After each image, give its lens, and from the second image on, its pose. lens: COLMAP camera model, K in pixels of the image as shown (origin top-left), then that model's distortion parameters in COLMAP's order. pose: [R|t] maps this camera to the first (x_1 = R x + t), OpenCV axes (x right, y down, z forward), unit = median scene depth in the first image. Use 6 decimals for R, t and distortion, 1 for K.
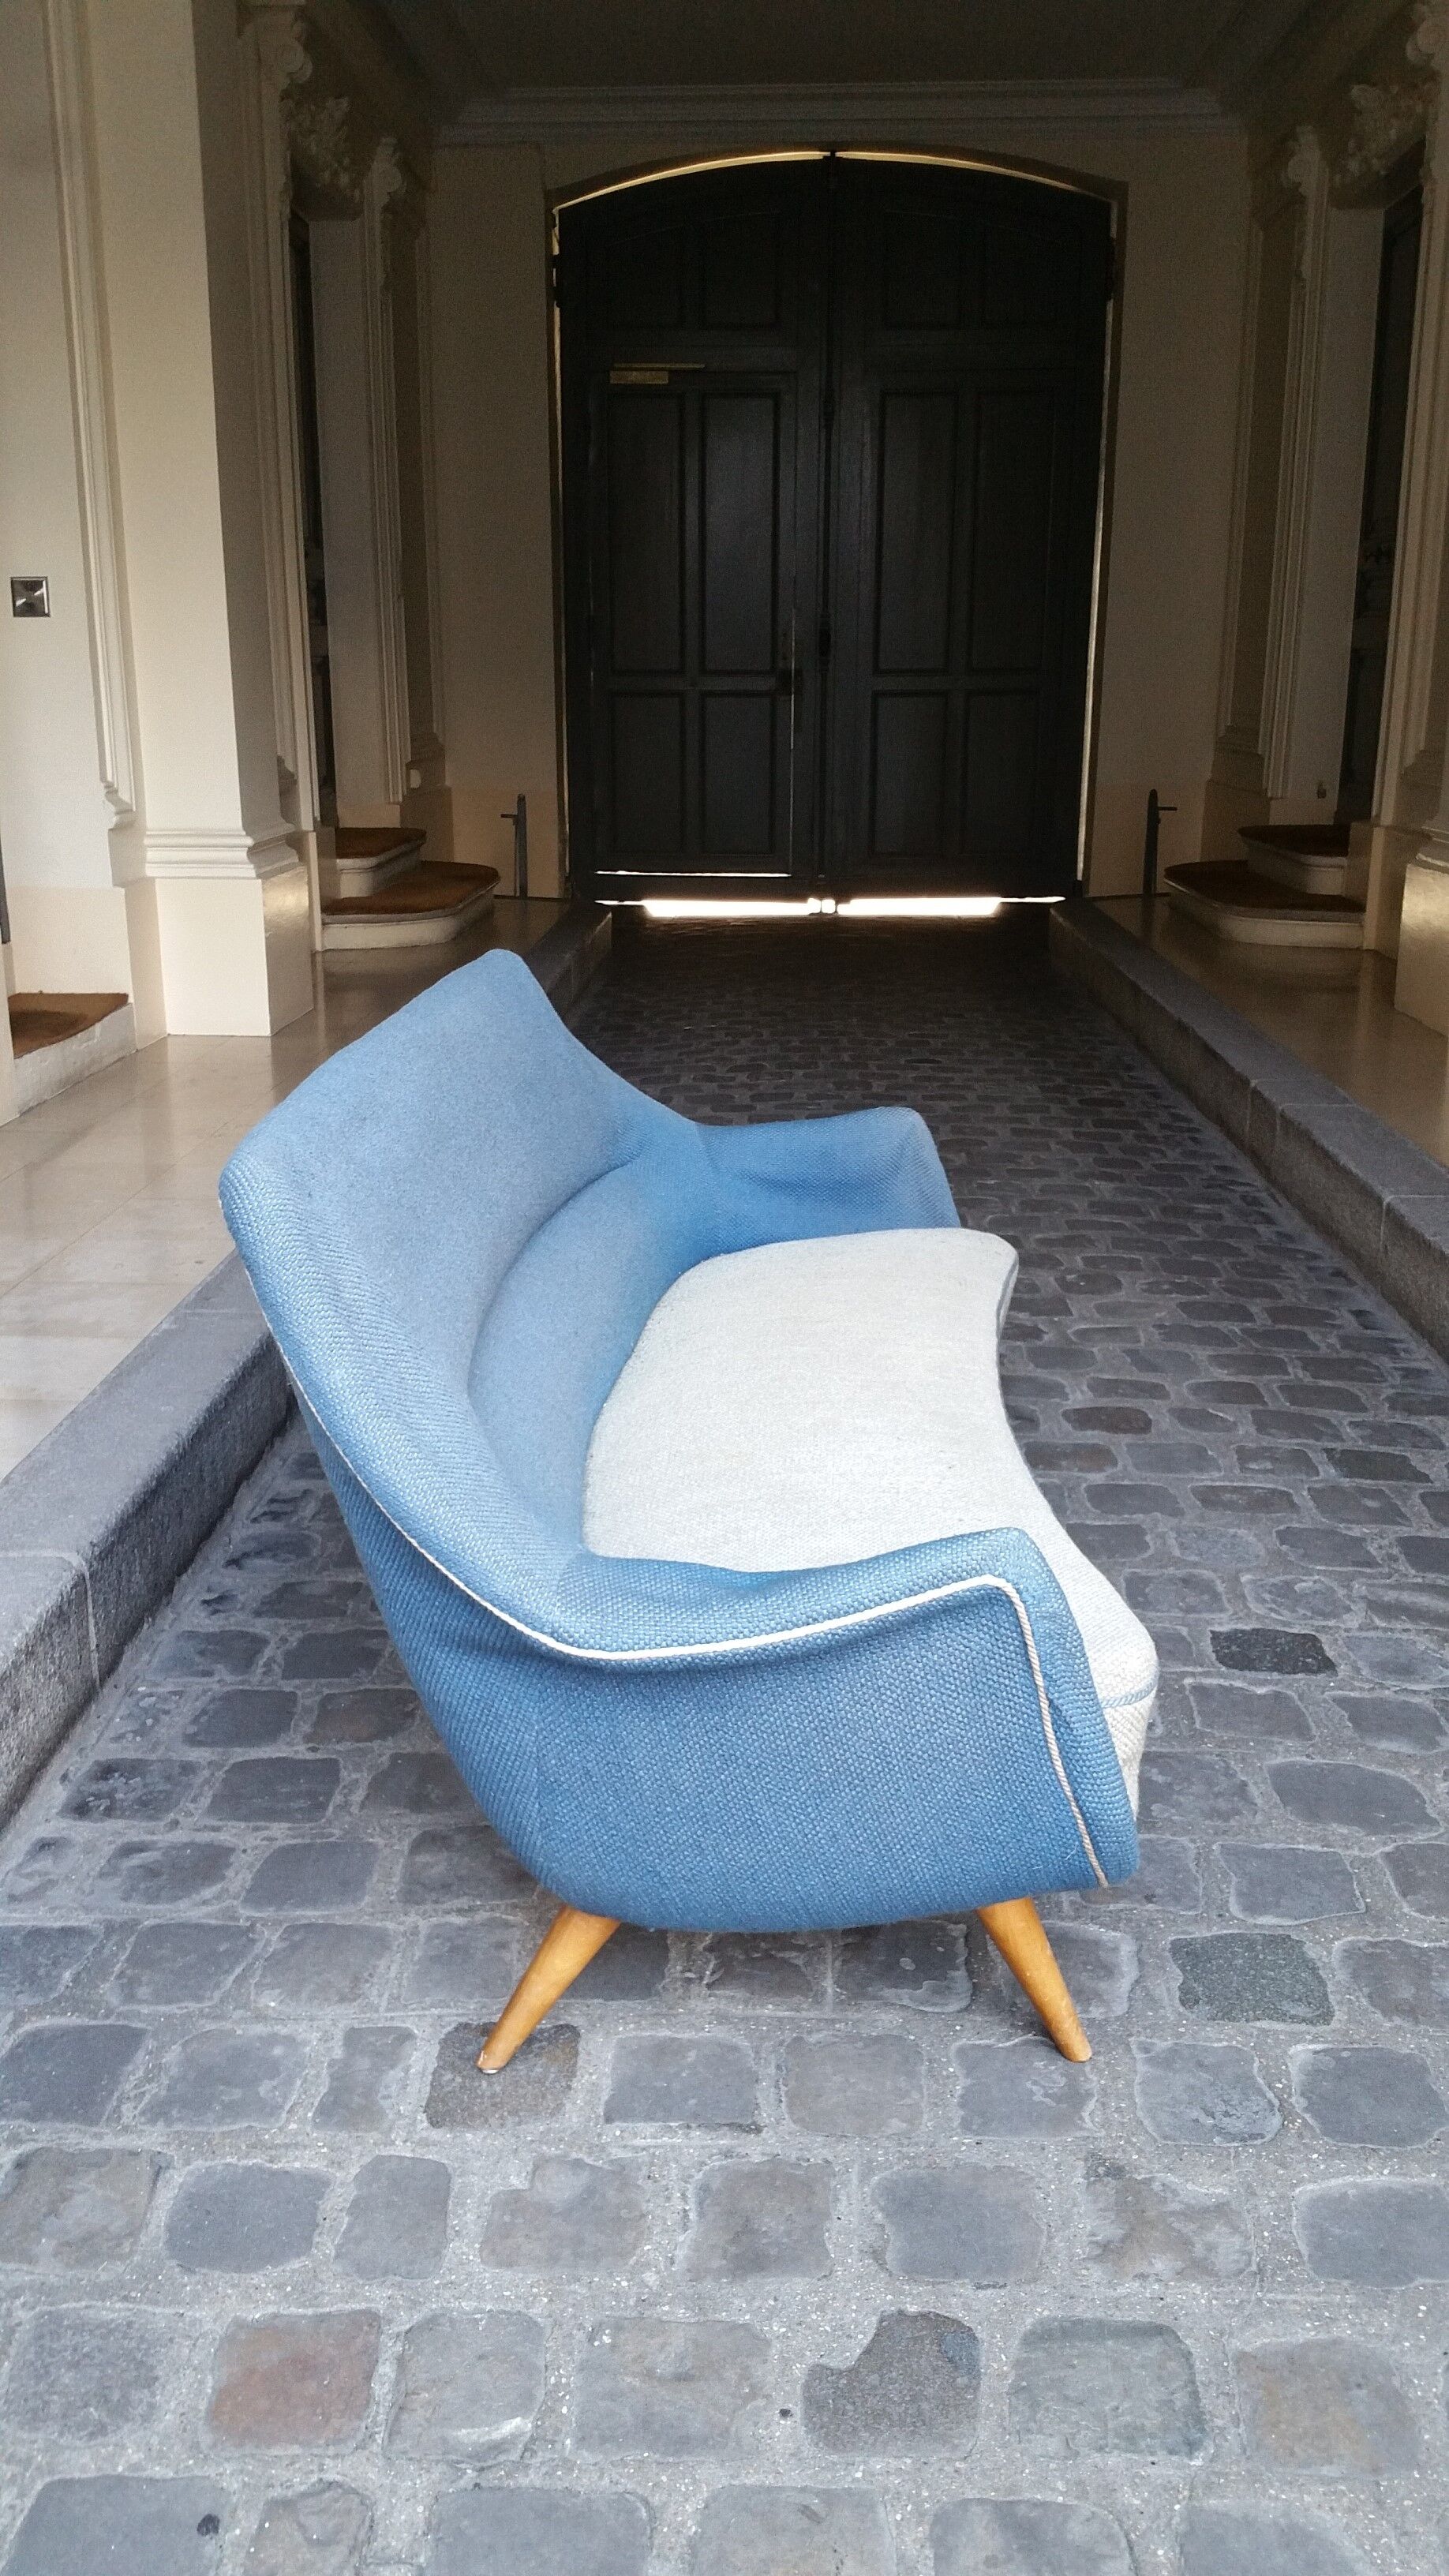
lens RADIAL K [[2113.0, 0, 731.6], [0, 2113.0, 1293.7], [0, 0, 1]] dist [0.108325, -0.229987]
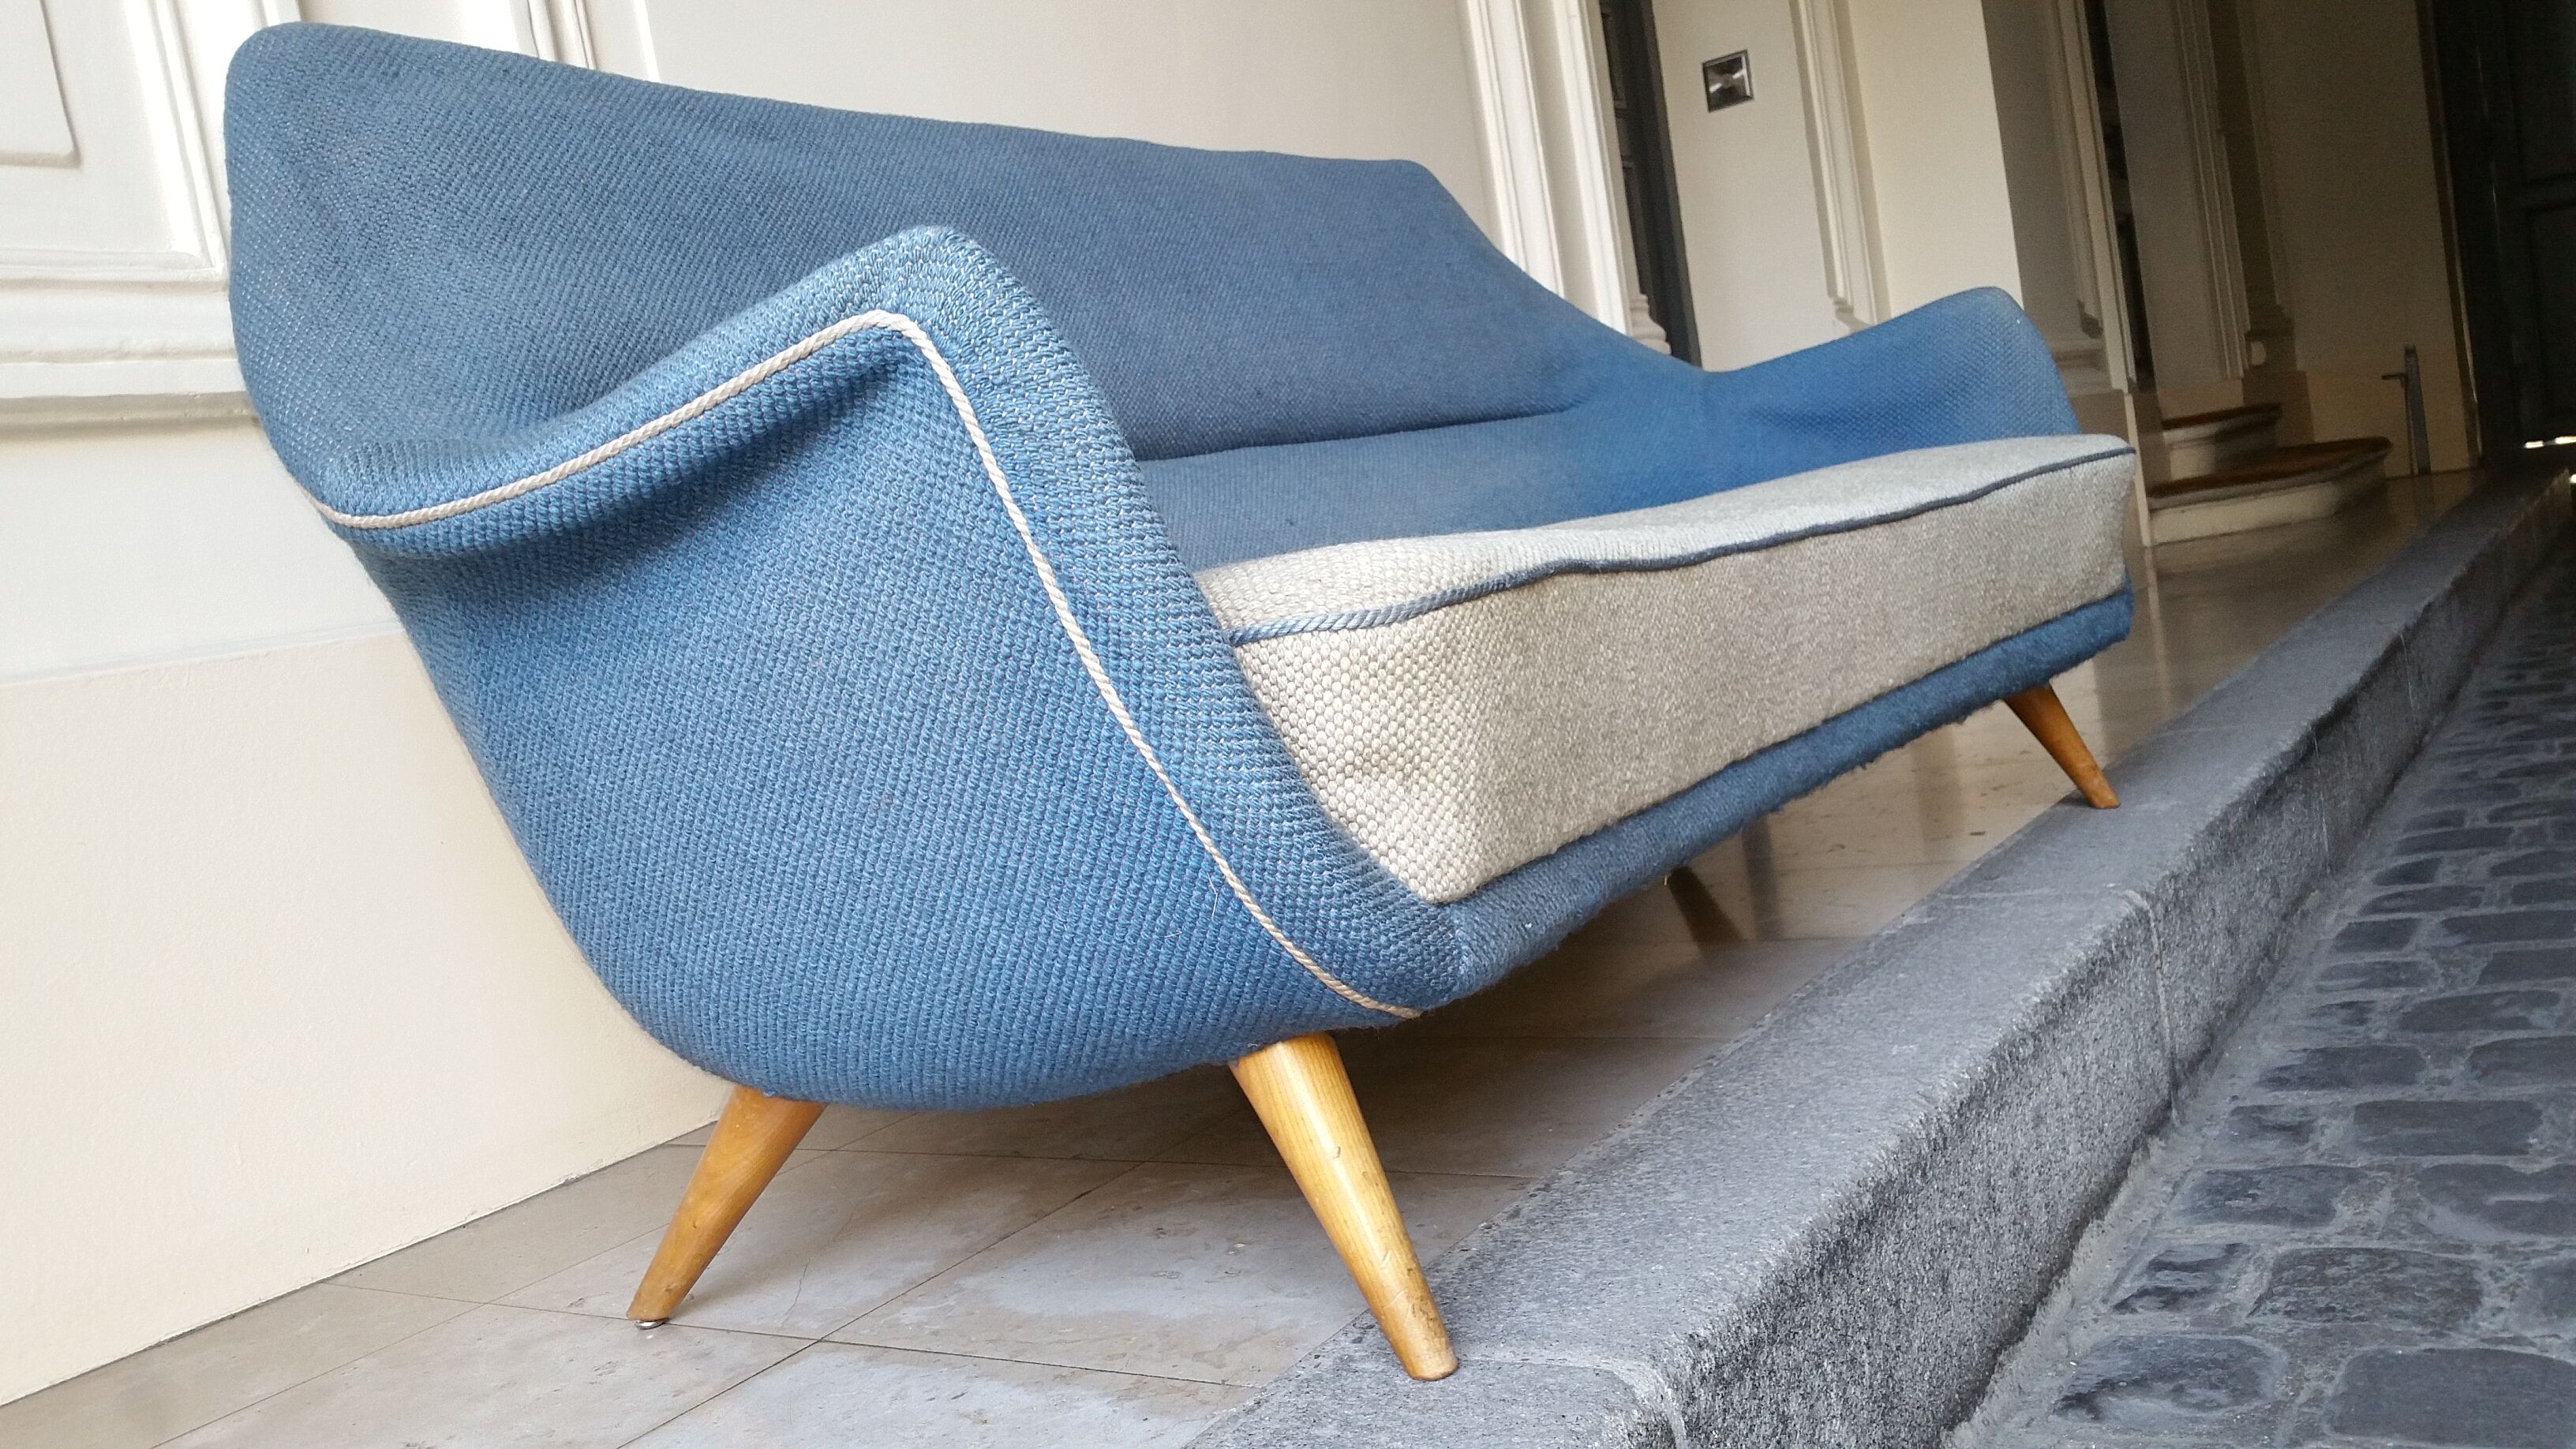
lens RADIAL K [[2113.0, 0, 1288.0], [0, 2113.0, 724.5], [0, 0, 1]] dist [0.108325, -0.229987]
pose [[0.836487, -0.105062, -0.537822, -0.108624], [0.016991, 0.985950, -0.166177, 0.054128], [0.547724, 0.129867, 0.826519, 0.482212]]
